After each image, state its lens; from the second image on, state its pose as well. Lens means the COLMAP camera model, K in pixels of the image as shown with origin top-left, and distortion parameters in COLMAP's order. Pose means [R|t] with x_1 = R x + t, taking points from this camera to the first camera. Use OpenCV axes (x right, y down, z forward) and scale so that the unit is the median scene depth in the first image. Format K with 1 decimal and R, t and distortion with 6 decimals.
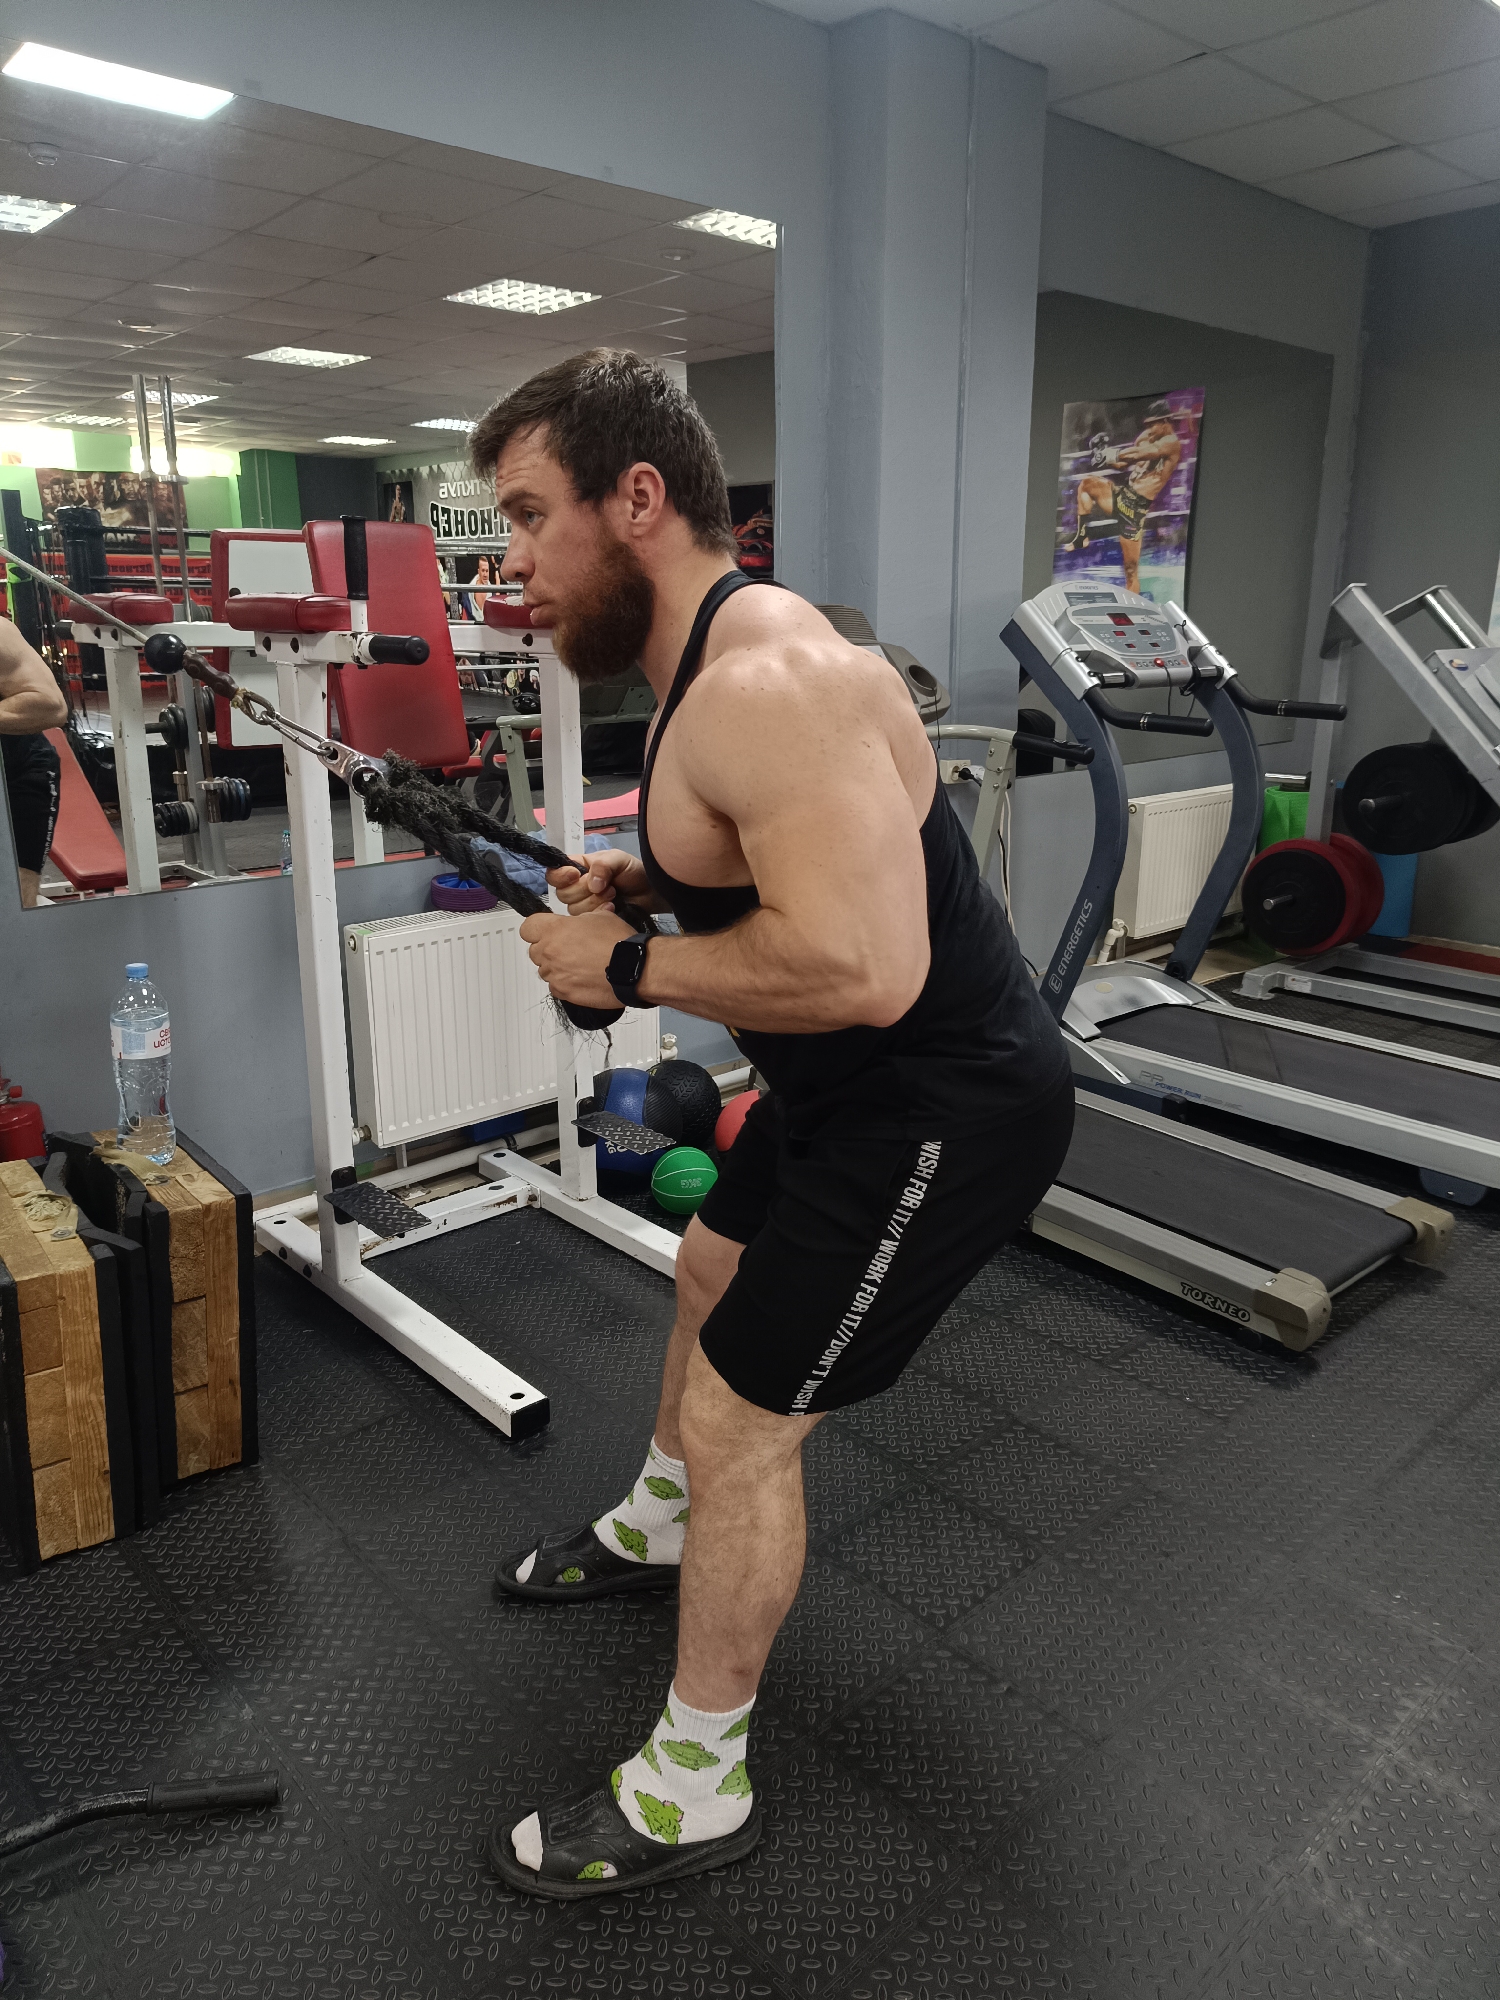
lens RADIAL K [[1403.5, 0, 748.3], [0, 1403.5, 994.5], [0, 0, 1]] dist [-0.002958, -0.003685]
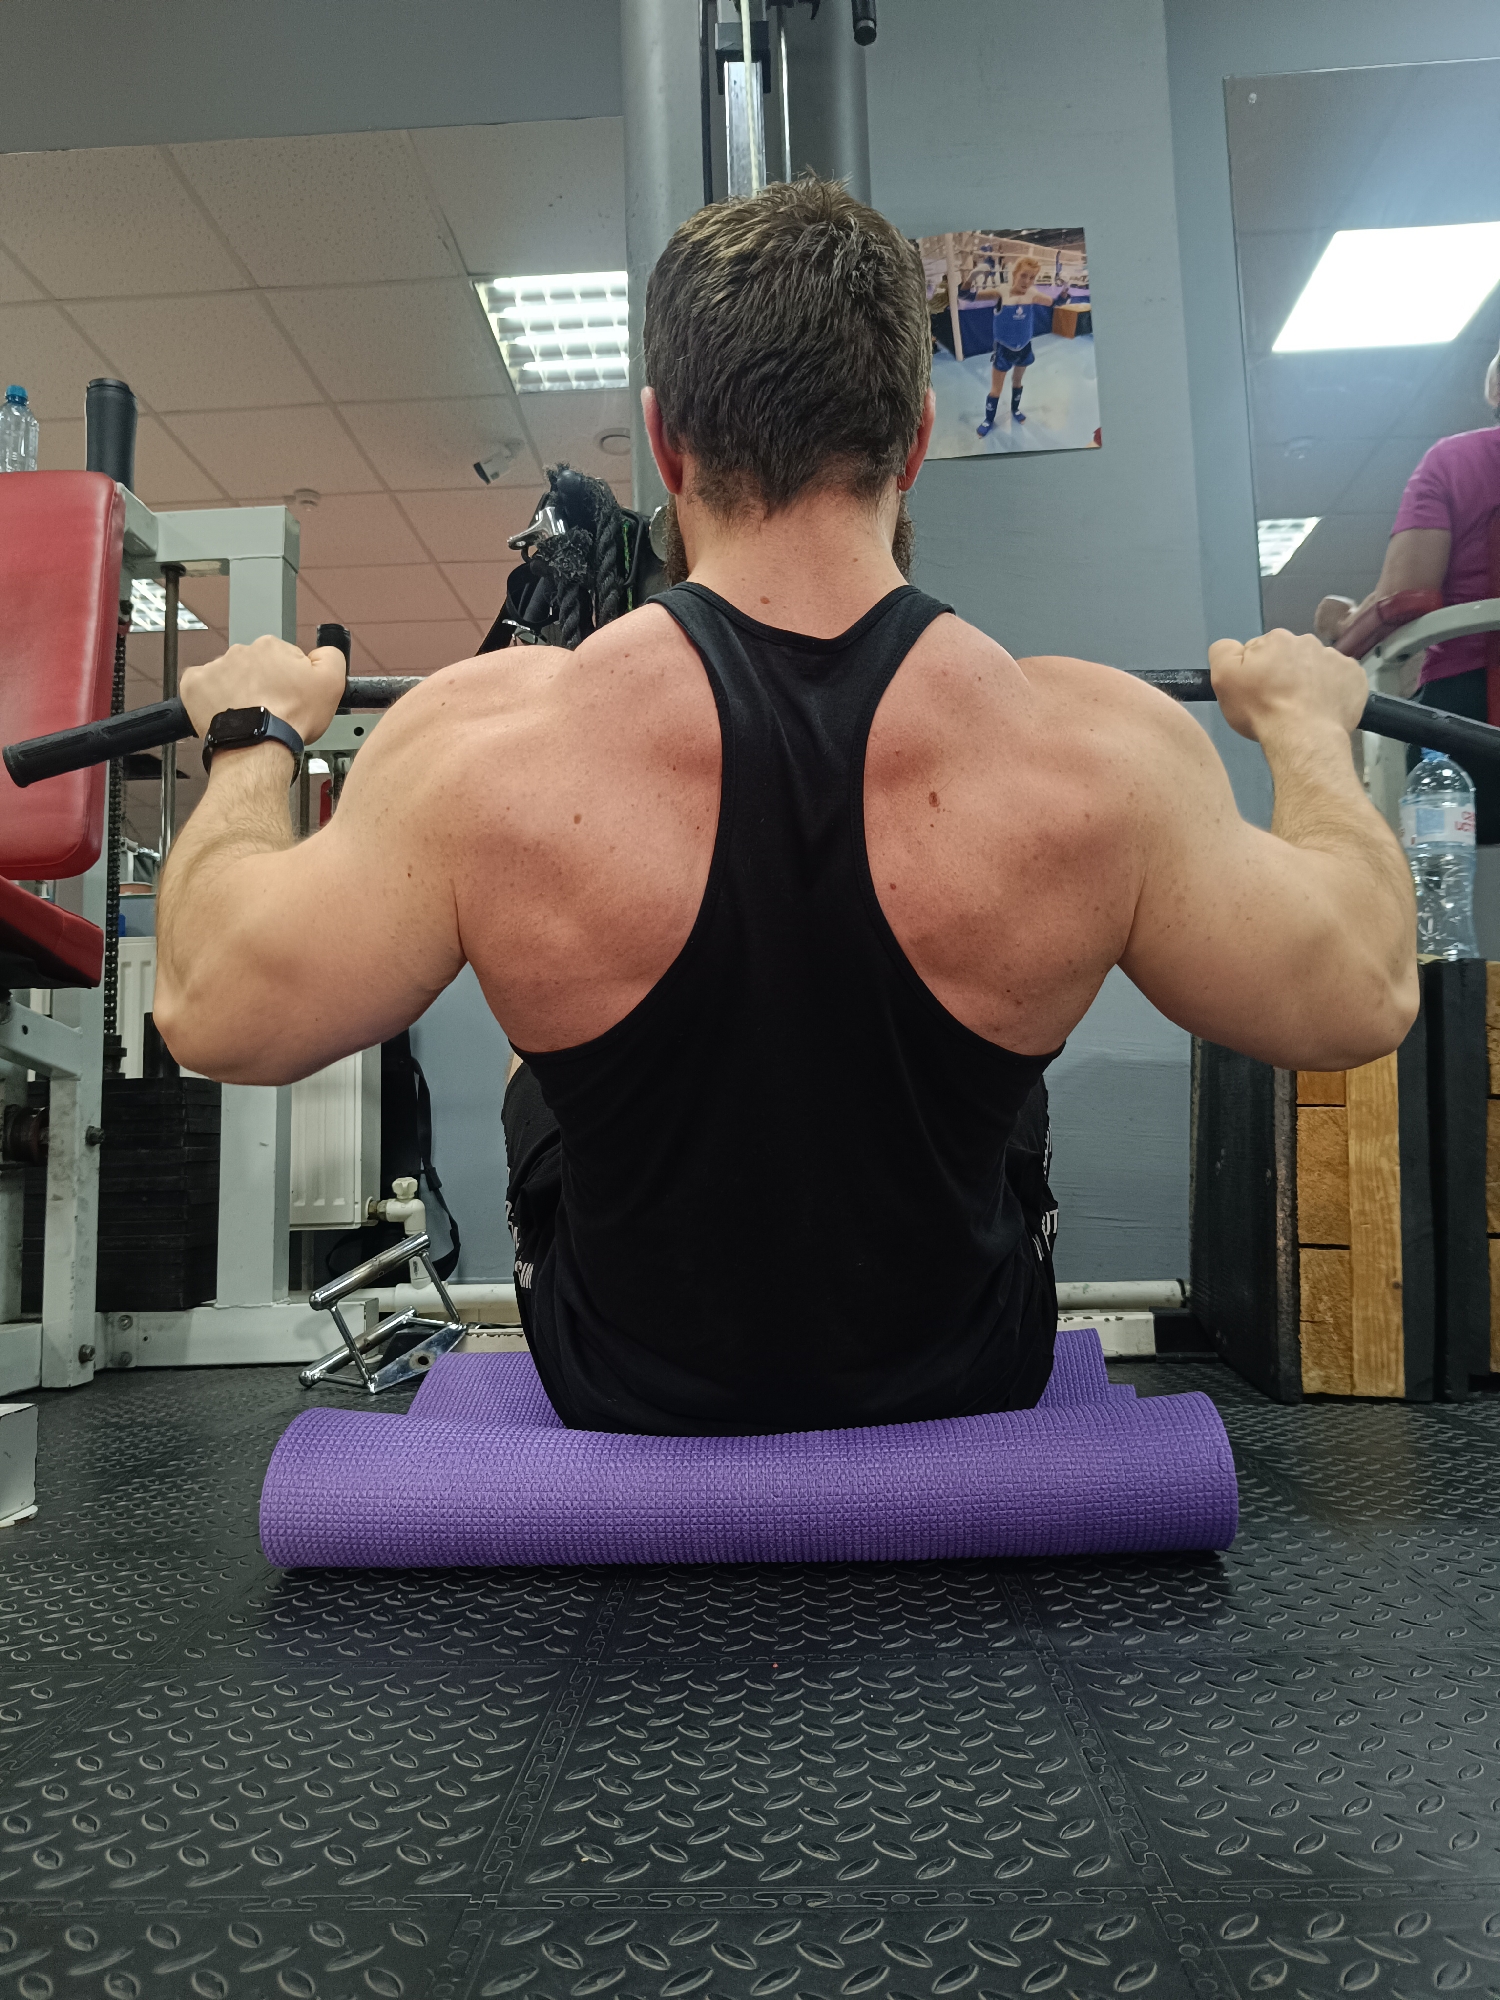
lens RADIAL K [[1403.5, 0, 748.2], [0, 1403.5, 999.7], [0, 0, 1]] dist [-0.002958, -0.003685]
pose [[0.708653, -0.102009, -0.698144, -0.184542], [-0.158487, 0.941192, -0.298395, 0.475314], [0.687526, 0.322105, 0.650811, 0.272629]]
